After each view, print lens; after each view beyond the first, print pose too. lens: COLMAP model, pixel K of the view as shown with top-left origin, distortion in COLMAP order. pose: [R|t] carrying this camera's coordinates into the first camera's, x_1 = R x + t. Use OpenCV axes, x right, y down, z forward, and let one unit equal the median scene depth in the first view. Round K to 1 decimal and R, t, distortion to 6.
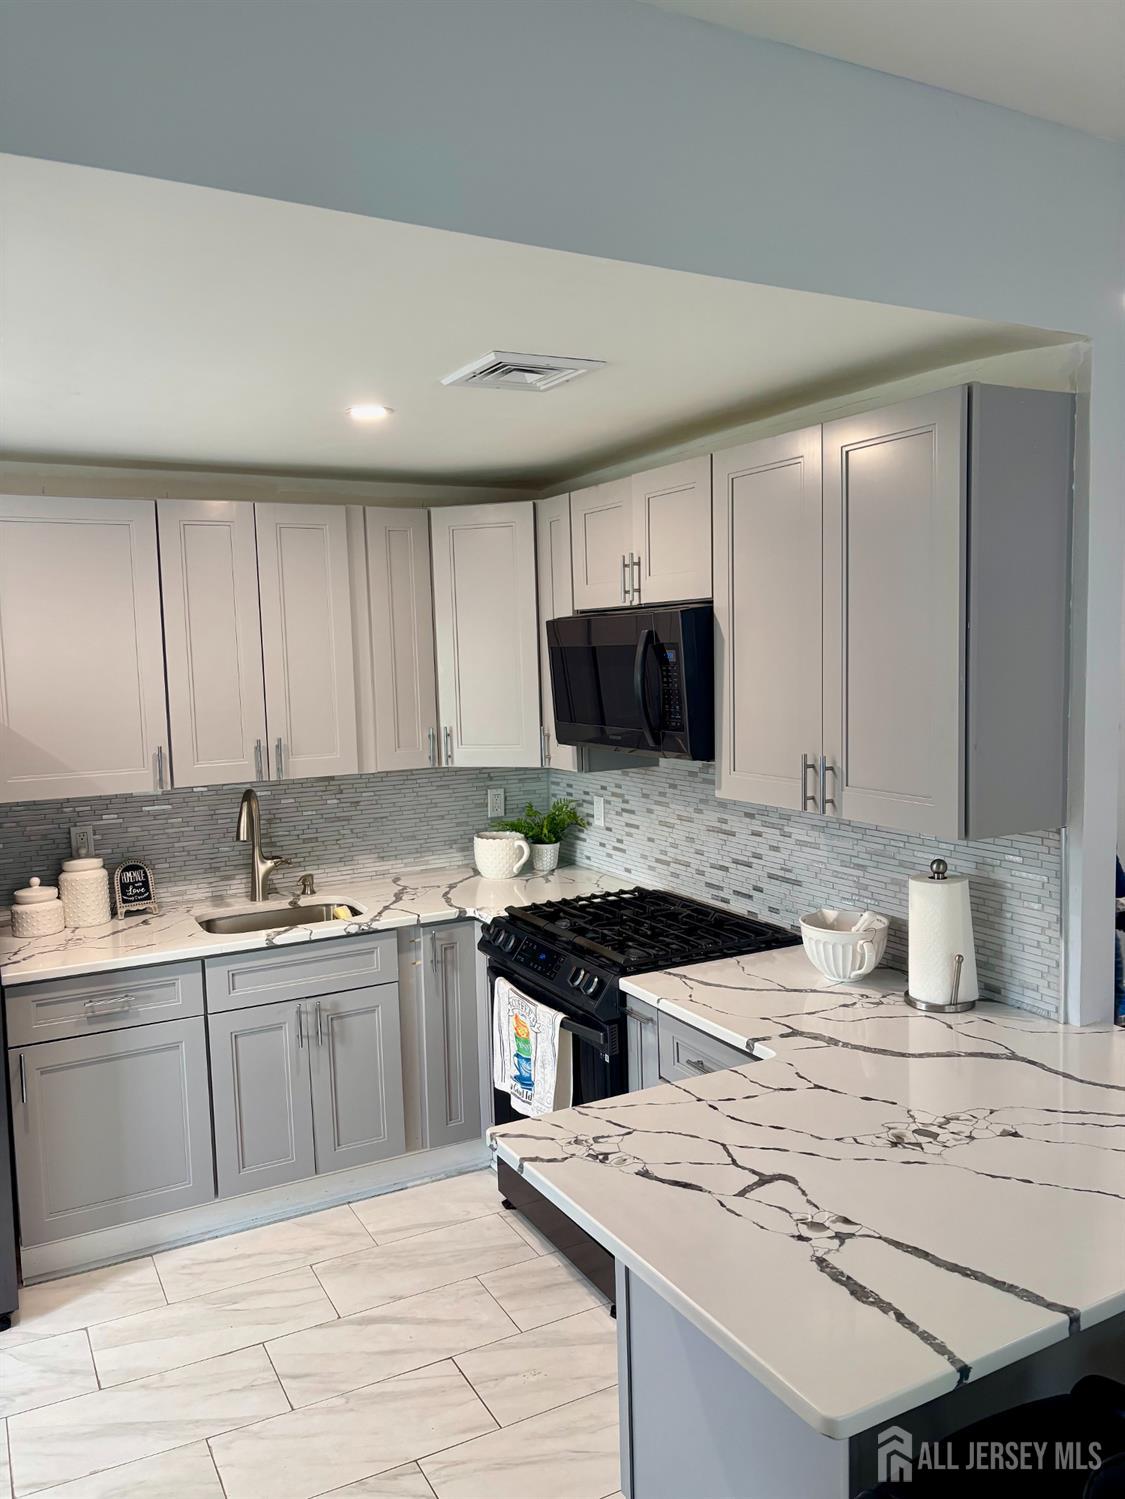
lens RADIAL K [[1117.9, 0, 562.5], [0, 1117.9, 751.5], [0, 0, 1]] dist [0.045253, -0.024755]
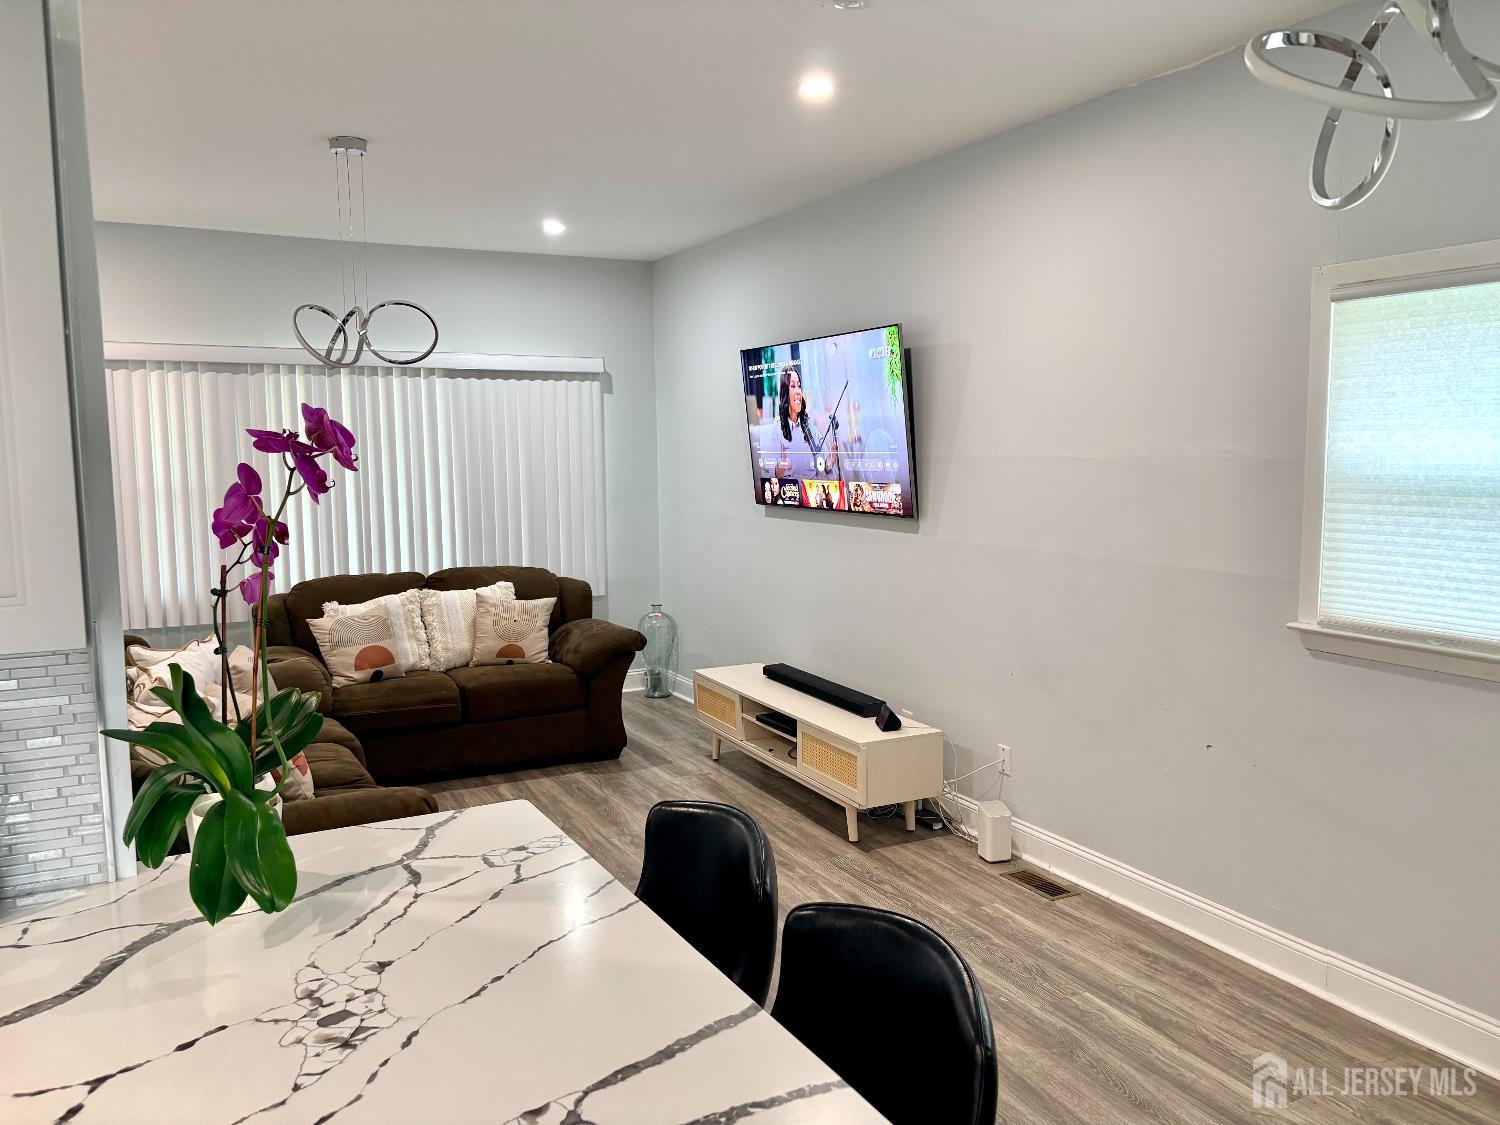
lens RADIAL K [[1118.6, 0, 752.6], [0, 1118.6, 561.8], [0, 0, 1]] dist [0.045253, -0.024755]
pose [[0.013564, -0.072888, 0.997248, -0.387576], [0.097975, 0.992637, 0.071218, 0.018615], [-0.995096, 0.096740, 0.020606, 0.690711]]
